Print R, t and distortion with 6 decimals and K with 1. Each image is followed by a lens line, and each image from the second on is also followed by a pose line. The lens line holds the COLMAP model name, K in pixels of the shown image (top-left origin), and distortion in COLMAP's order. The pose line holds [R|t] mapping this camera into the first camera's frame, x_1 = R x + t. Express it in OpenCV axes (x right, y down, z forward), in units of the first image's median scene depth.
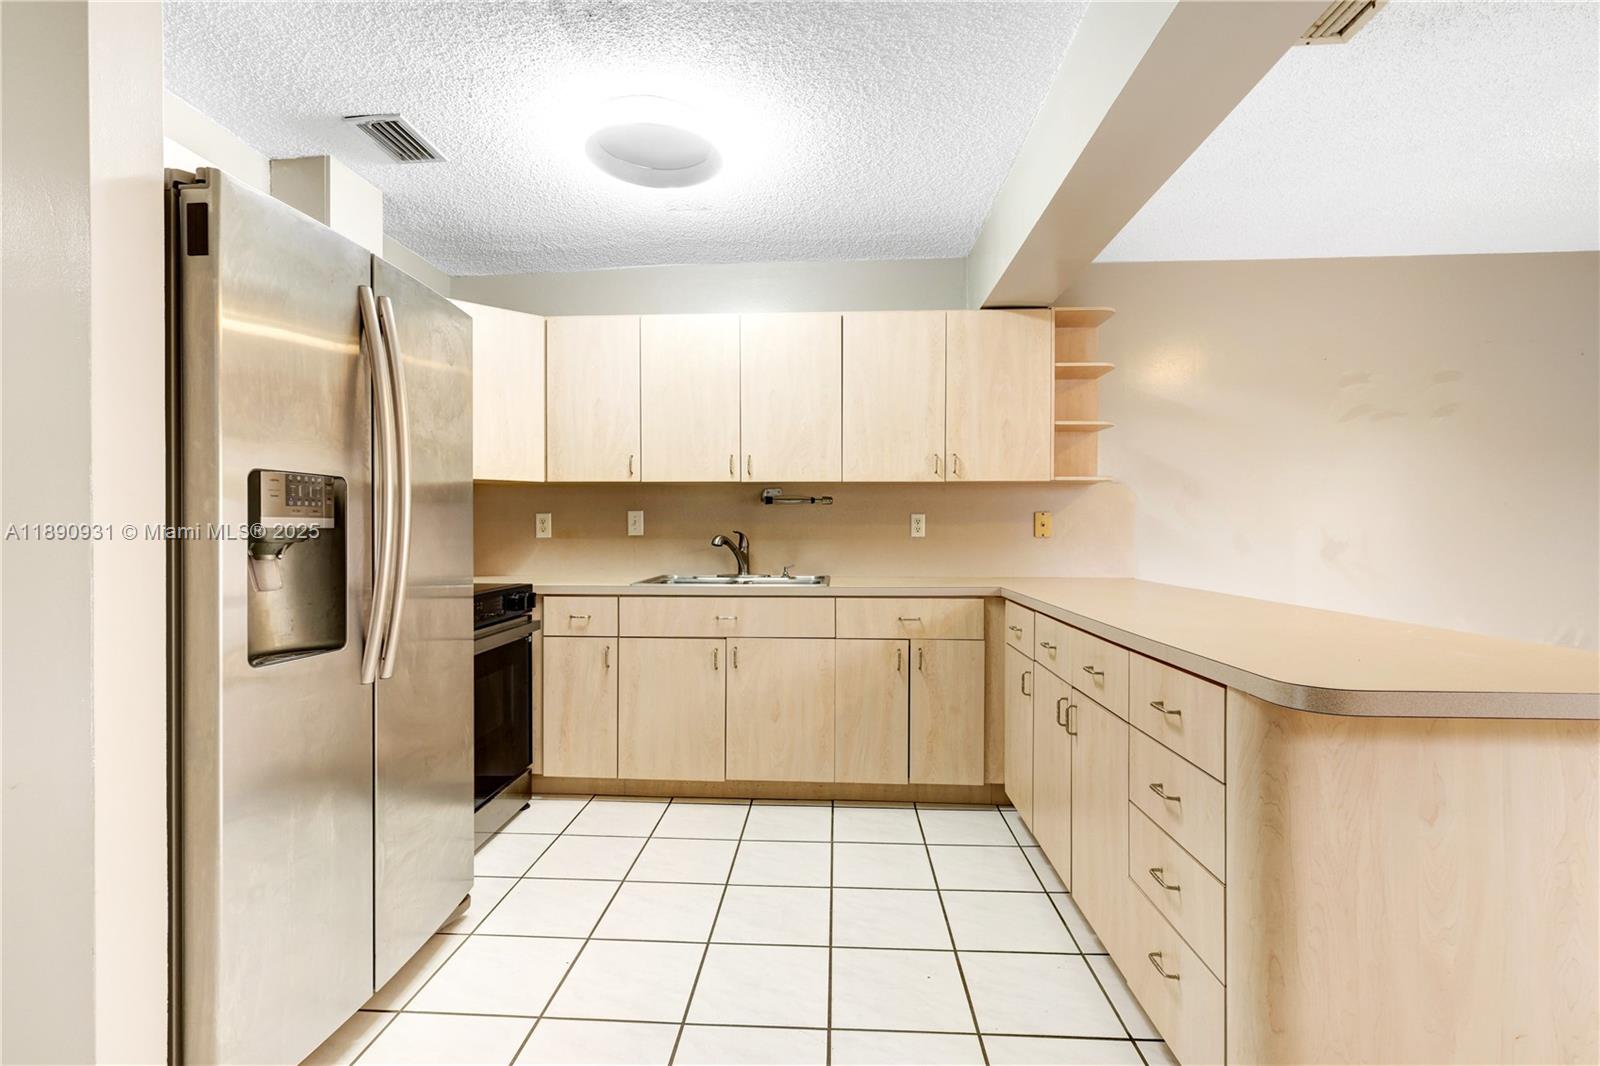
lens RADIAL K [[748.3, 0, 796.5], [0, 748.3, 531.4], [0, 0, 1]] dist [-0.001863, -0.000025]
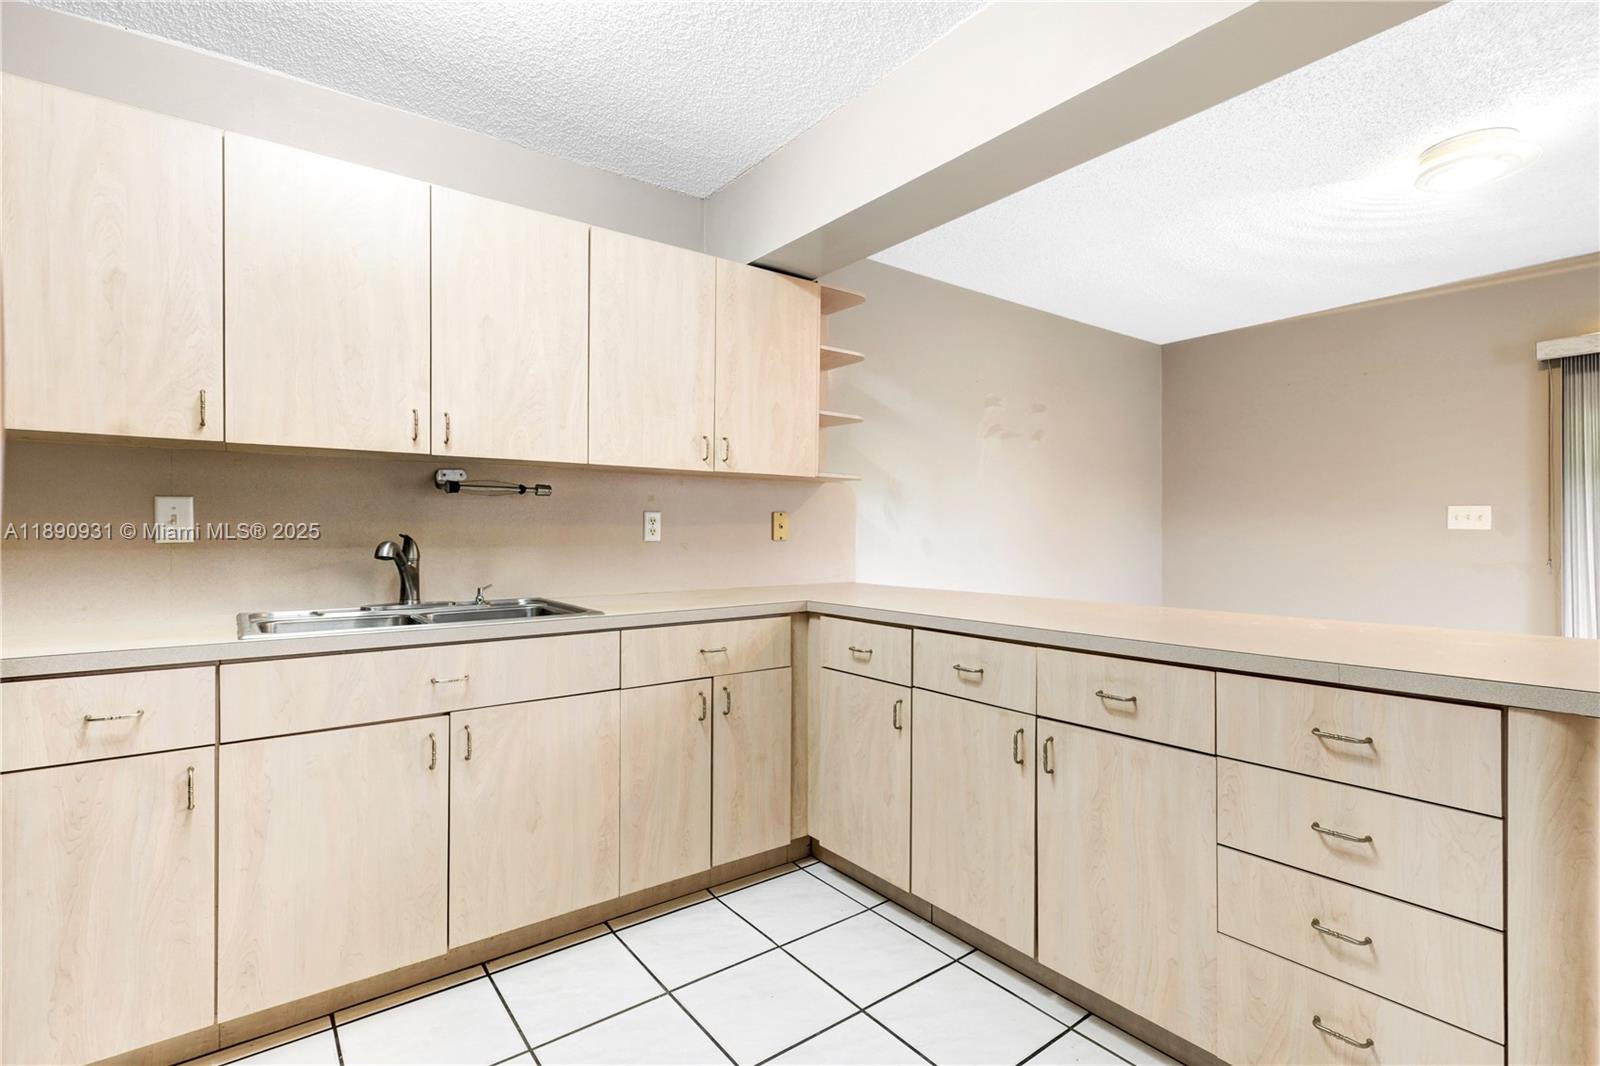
lens RADIAL K [[748.3, 0, 802.1], [0, 748.3, 536.3], [0, 0, 1]] dist [-0.001863, -0.000025]
pose [[0.757840, -0.003574, 0.652431, -0.251640], [0.001463, 0.999992, 0.003779, -0.000525], [-0.652439, -0.001909, 0.757839, 0.339939]]
